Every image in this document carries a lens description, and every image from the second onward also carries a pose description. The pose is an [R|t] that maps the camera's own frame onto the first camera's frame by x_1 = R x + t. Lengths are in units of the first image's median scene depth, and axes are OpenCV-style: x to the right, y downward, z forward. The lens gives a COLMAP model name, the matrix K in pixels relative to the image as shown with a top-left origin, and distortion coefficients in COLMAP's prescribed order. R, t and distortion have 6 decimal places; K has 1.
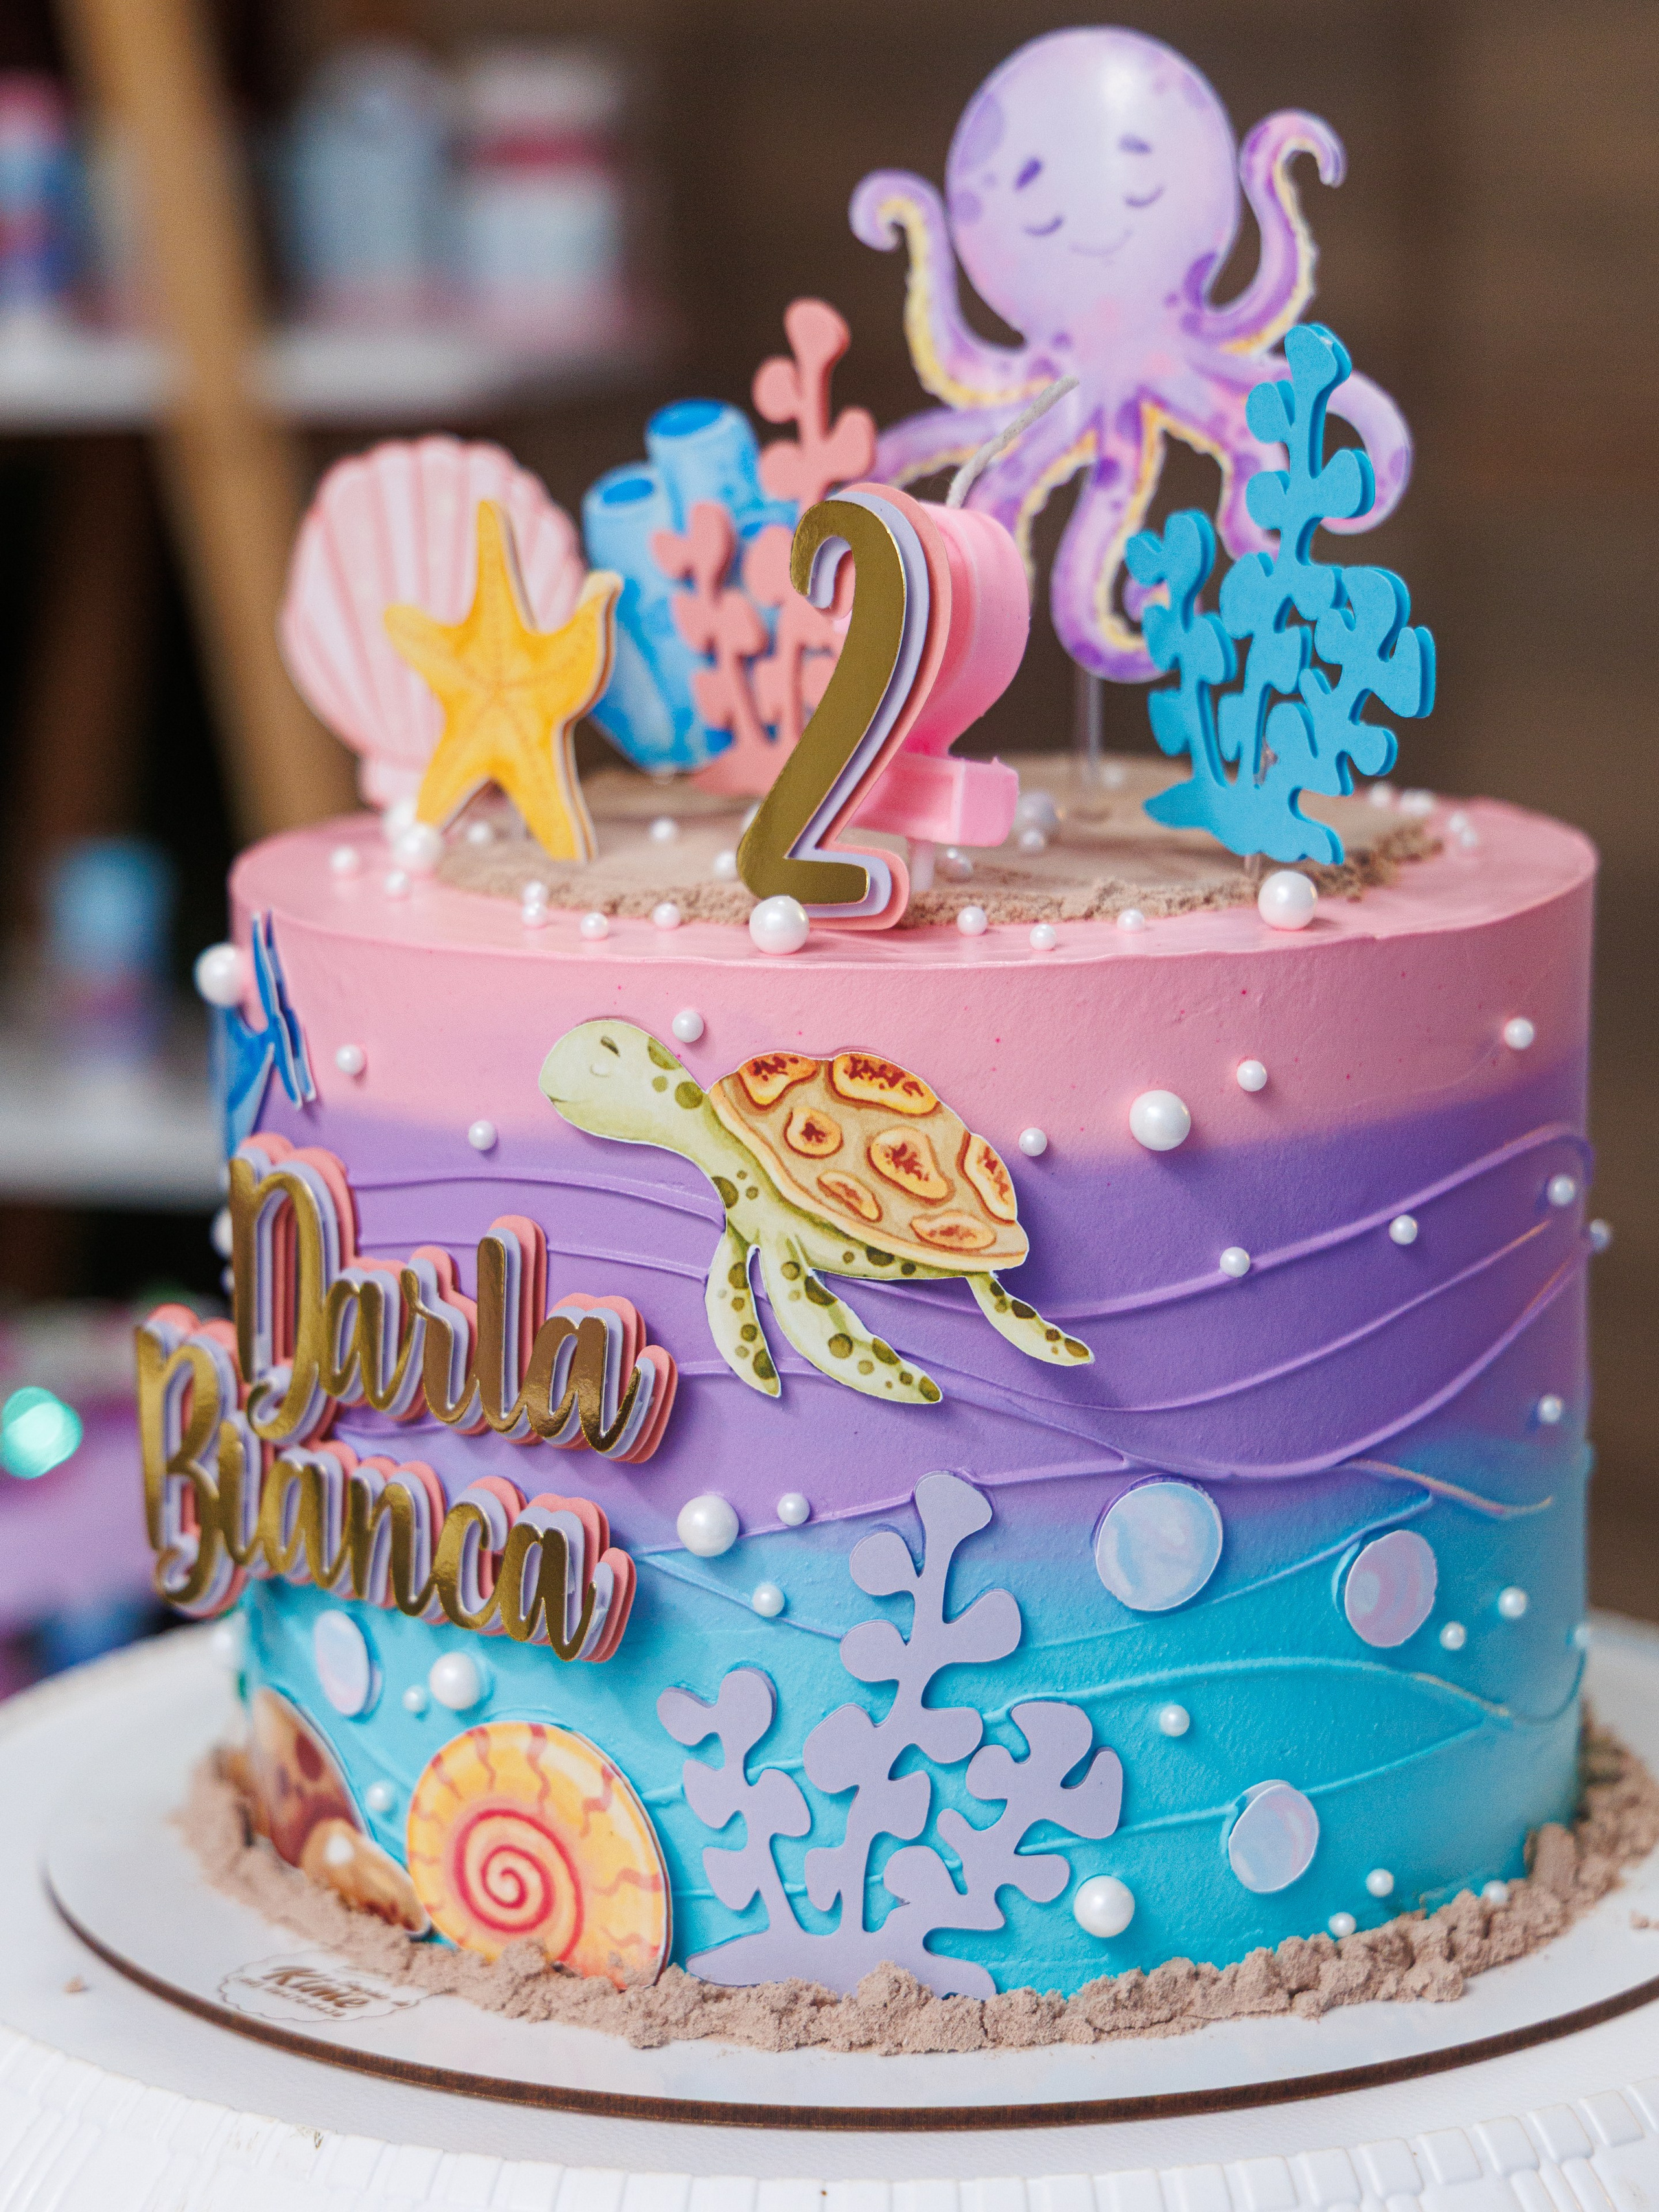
lens RADIAL K [[5558.6, 0, 823.6], [0, 5558.6, 1114.5], [0, 0, 1]] dist [0.039421, 0.000000]
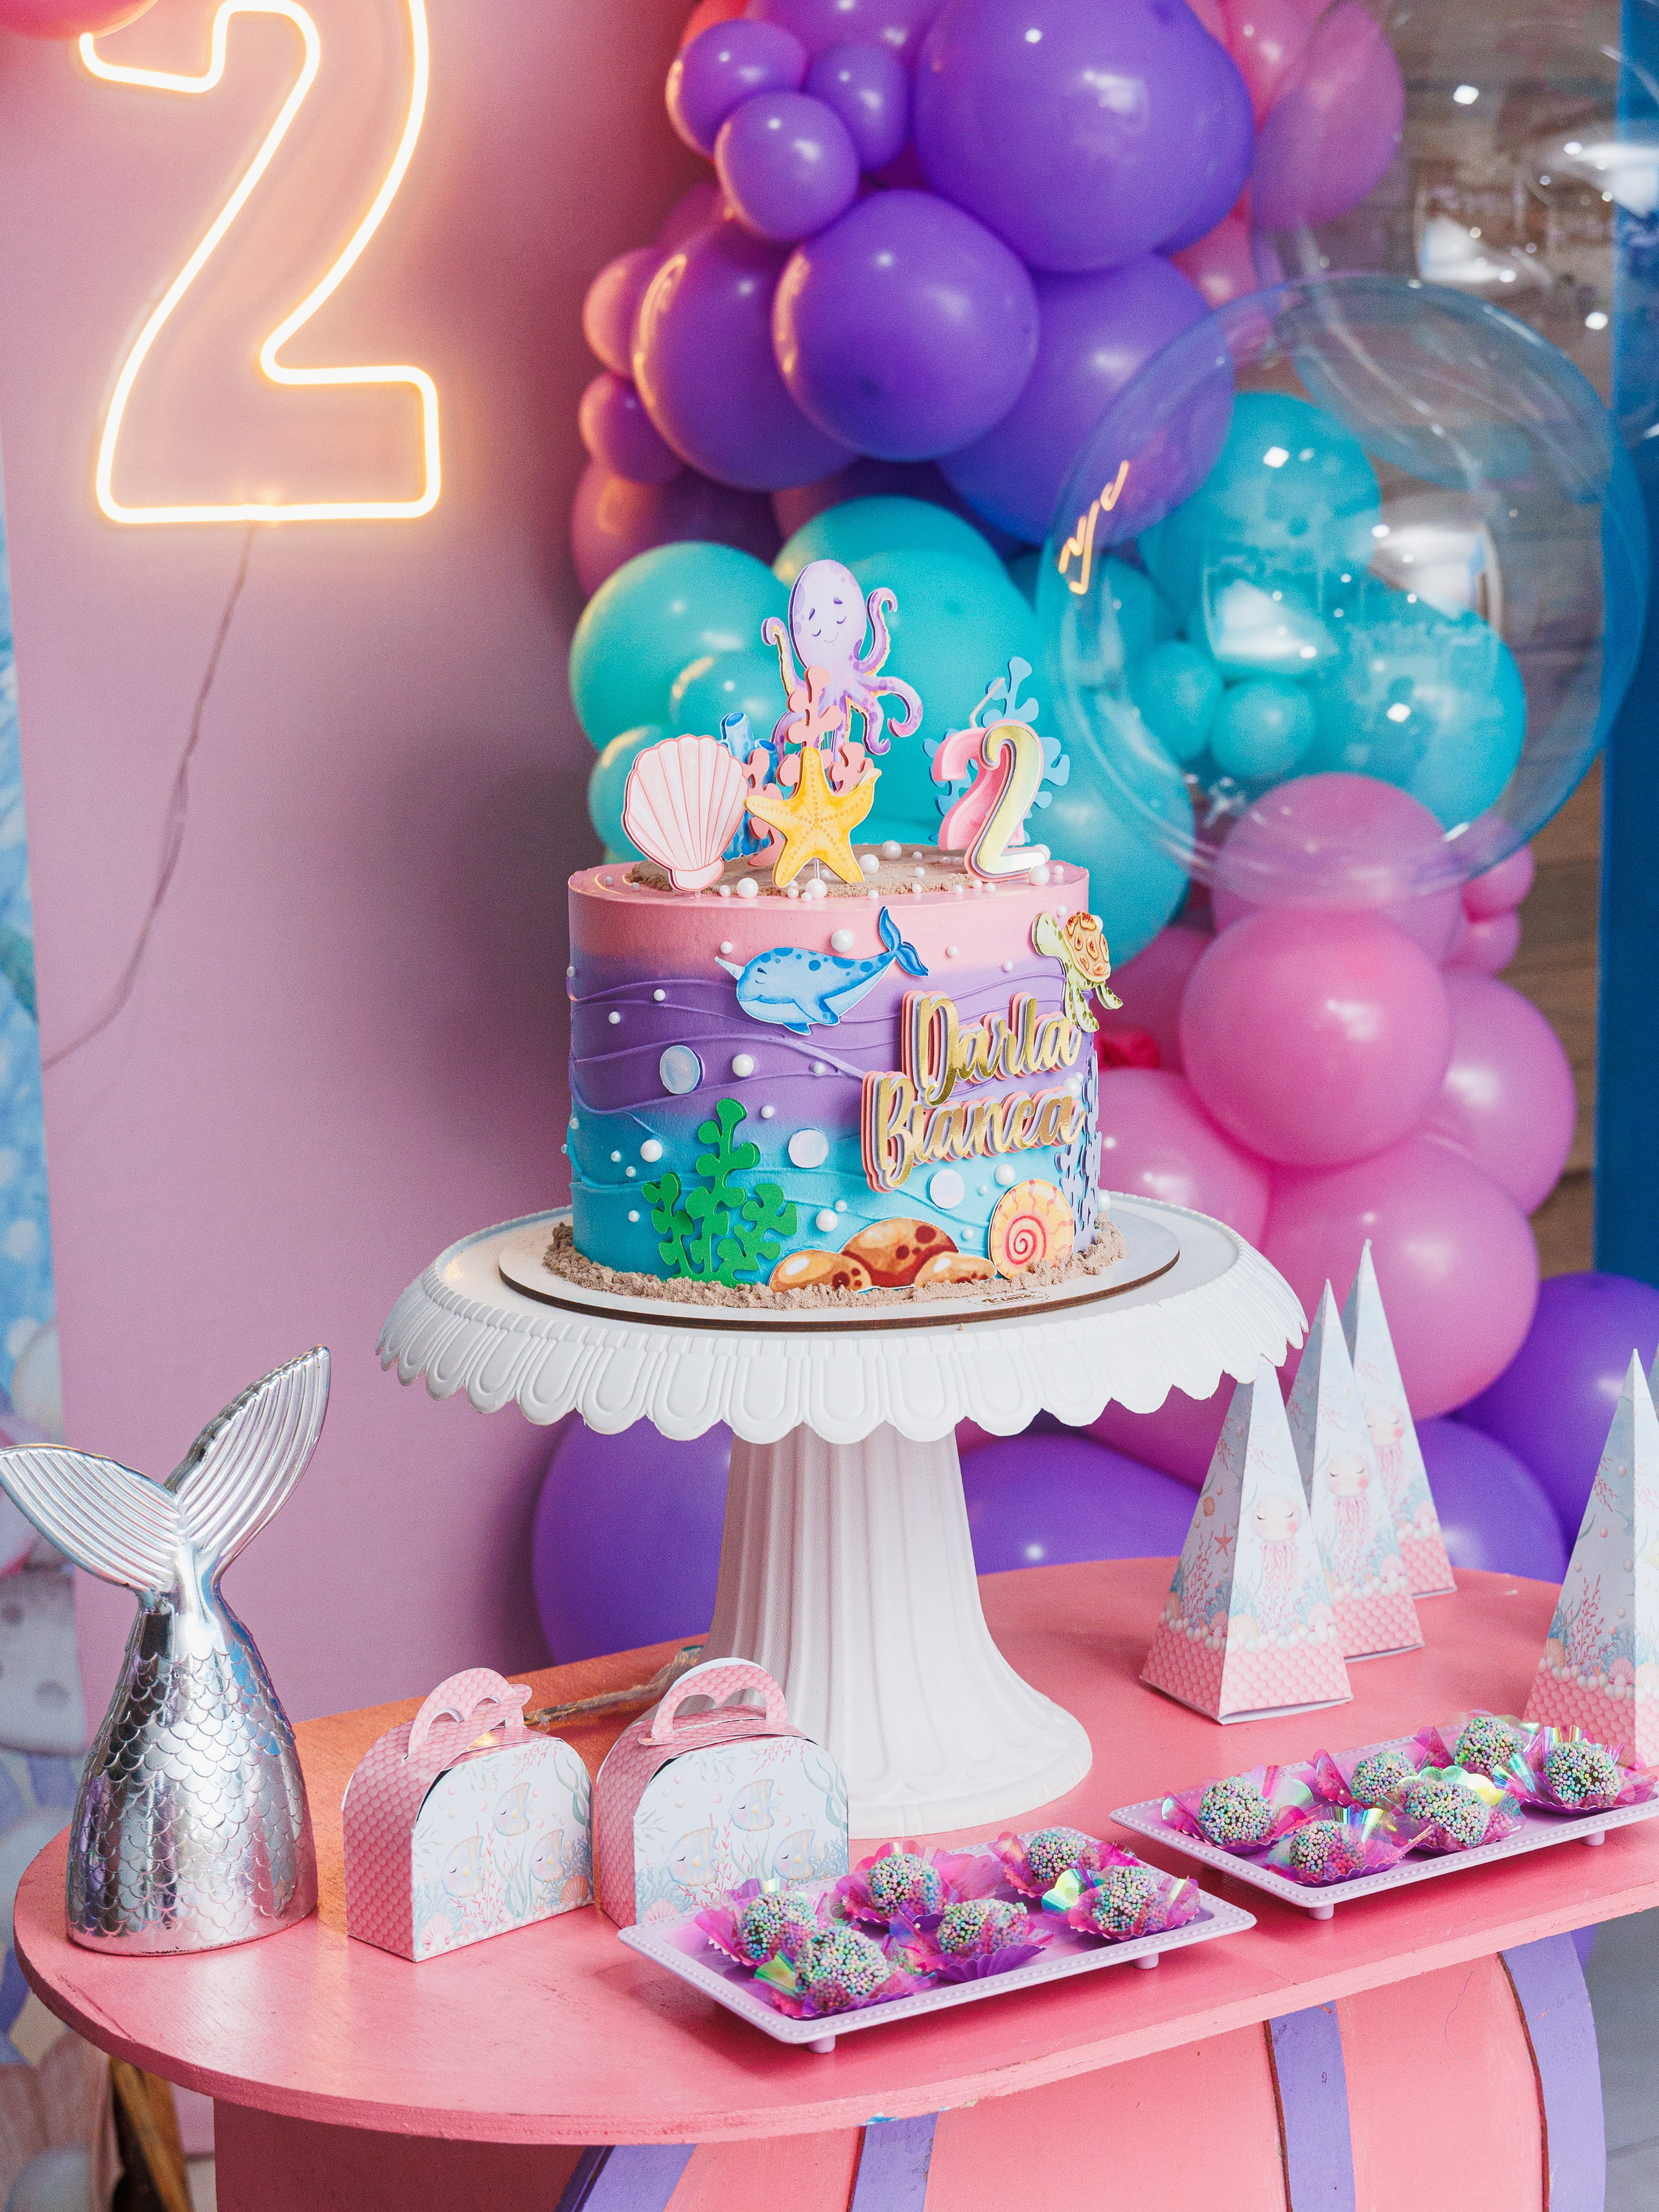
lens RADIAL K [[4241.5, 0, 819.5], [0, 4241.5, 1089.0], [0, 0, 1]] dist [0.078369, 0.000000]
pose [[0.224523, -0.144094, 0.963756, -2.072137], [0.196776, 0.975337, 0.099984, -0.161666], [-0.954394, 0.167195, 0.247340, 0.580783]]
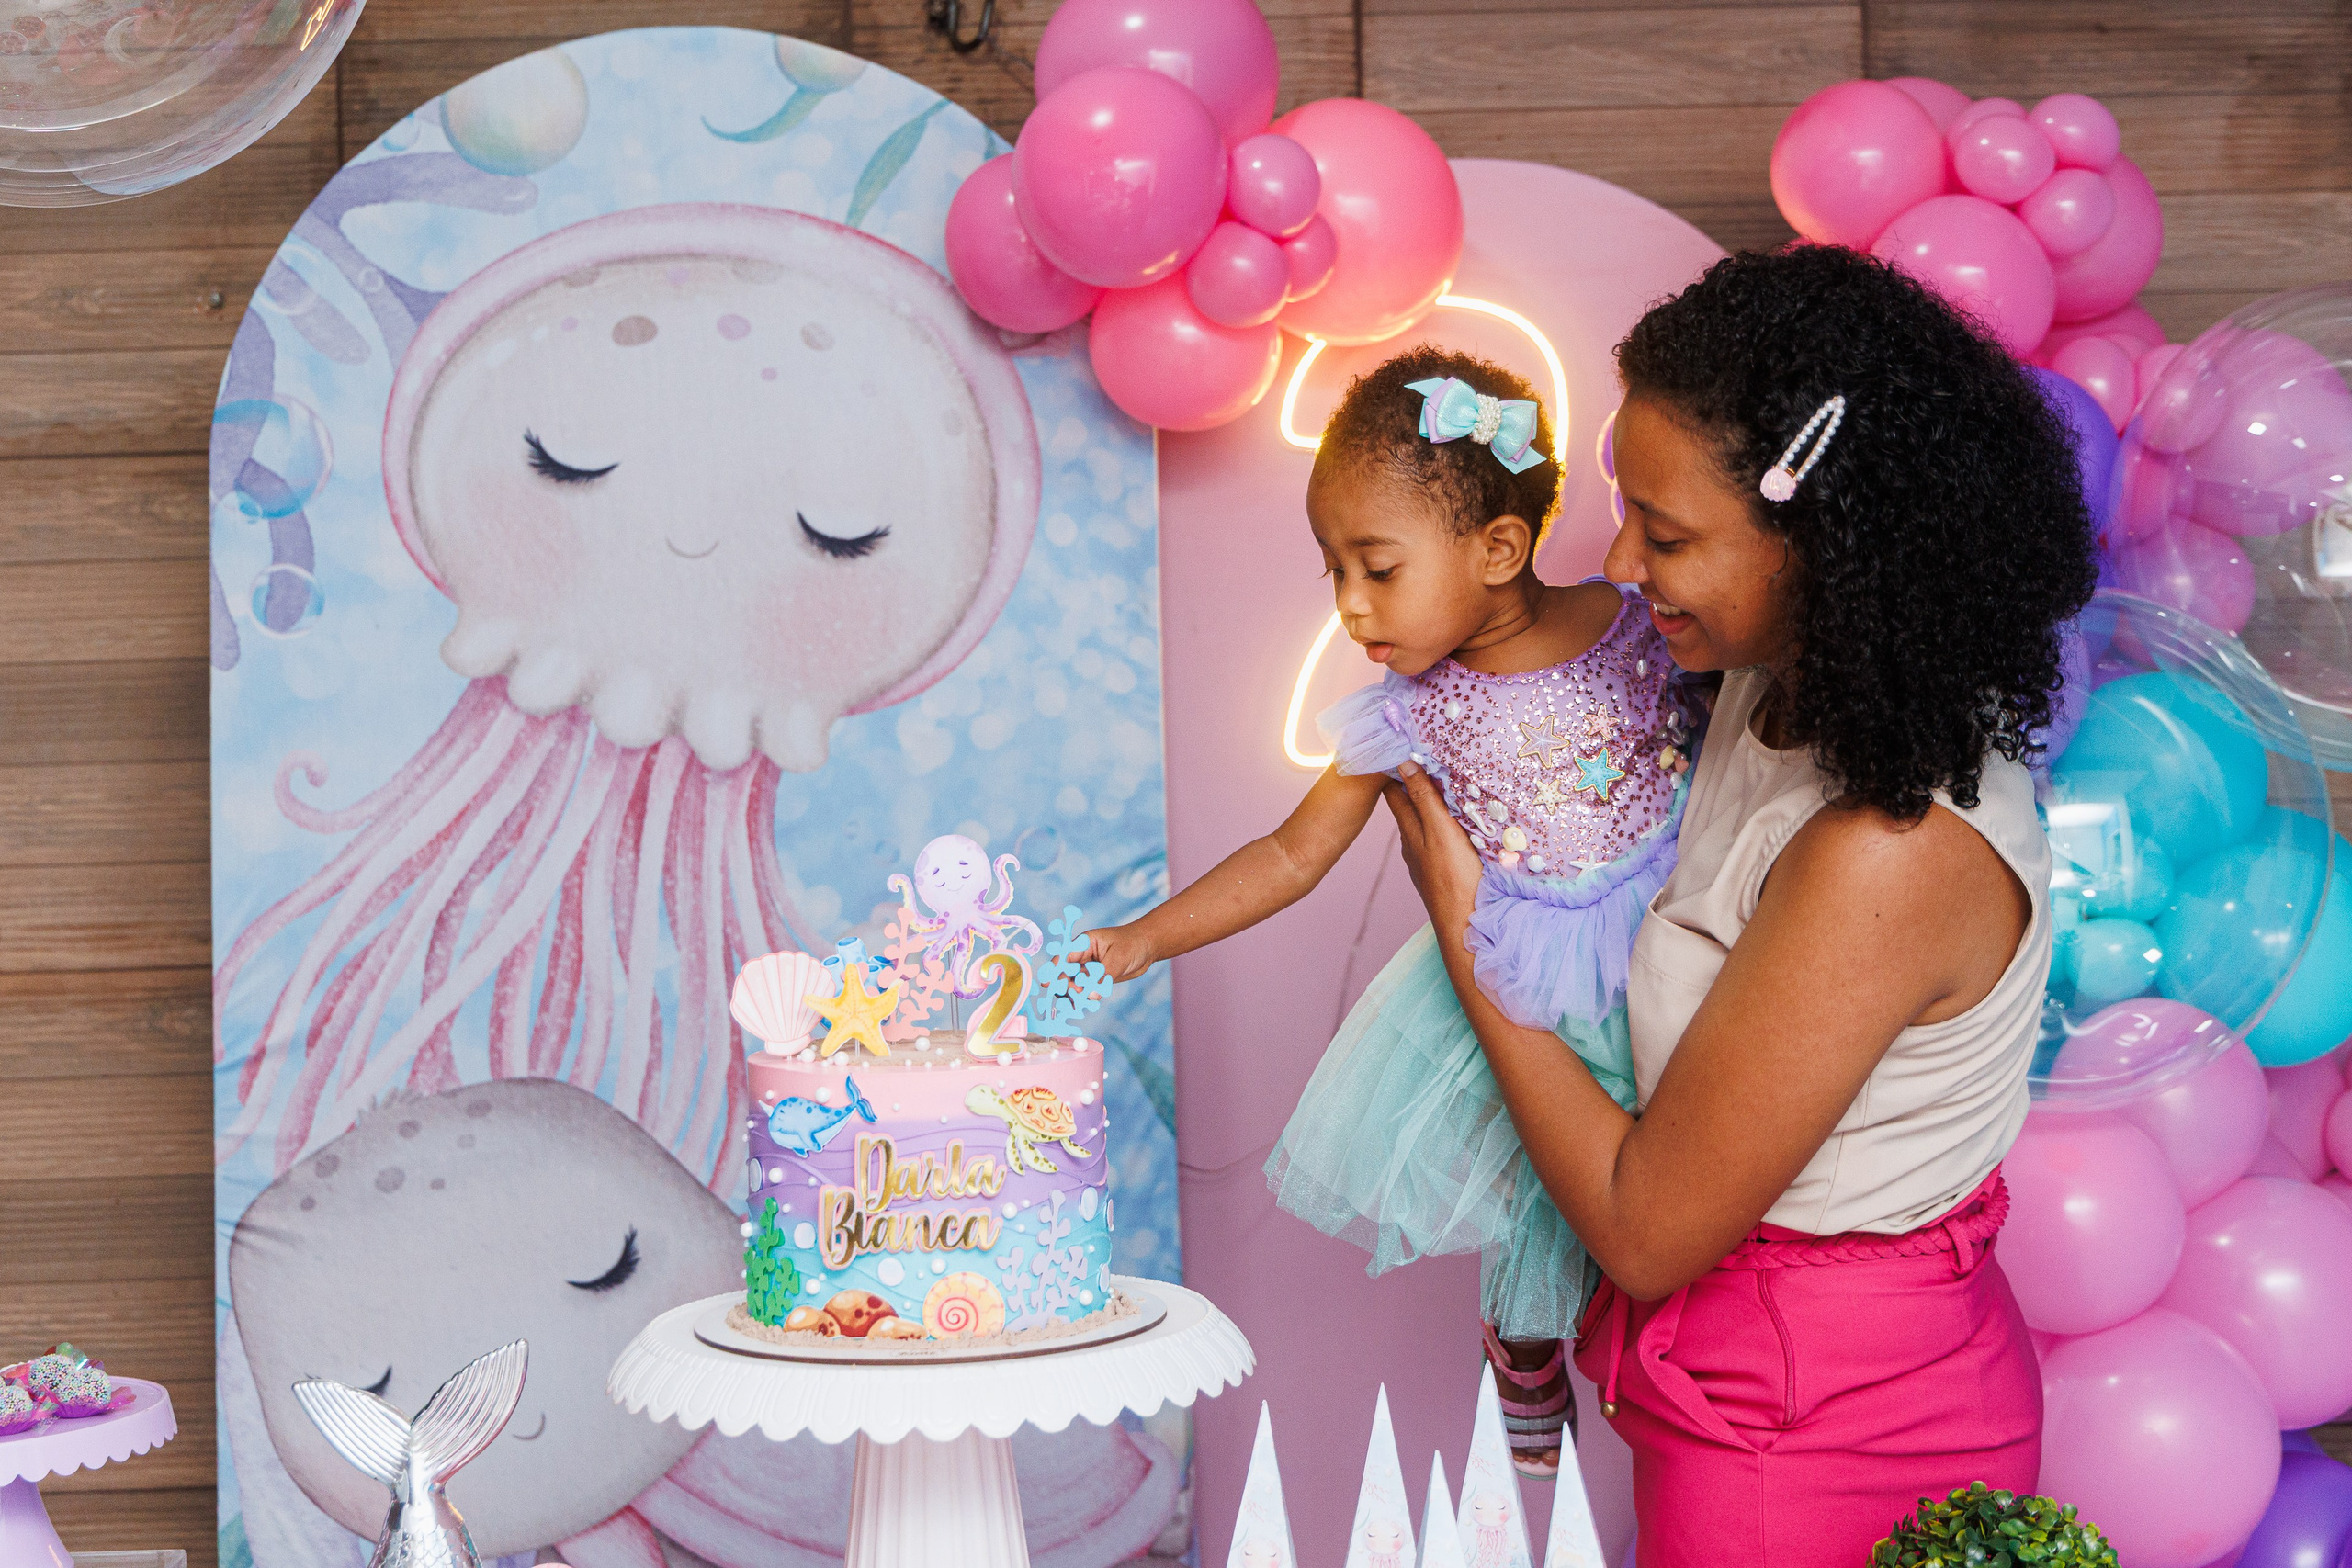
lens RADIAL K [[3832.7, 0, 1121.4], [0, 3832.7, 423.7], [0, 0, 1]] dist [0.035054, 0.000000]
pose [[0.709731, 0.036334, 0.703536, -1.901021], [0.144786, 0.969826, -0.196147, 0.076823], [-0.689434, 0.241074, 0.683055, -1.068454]]
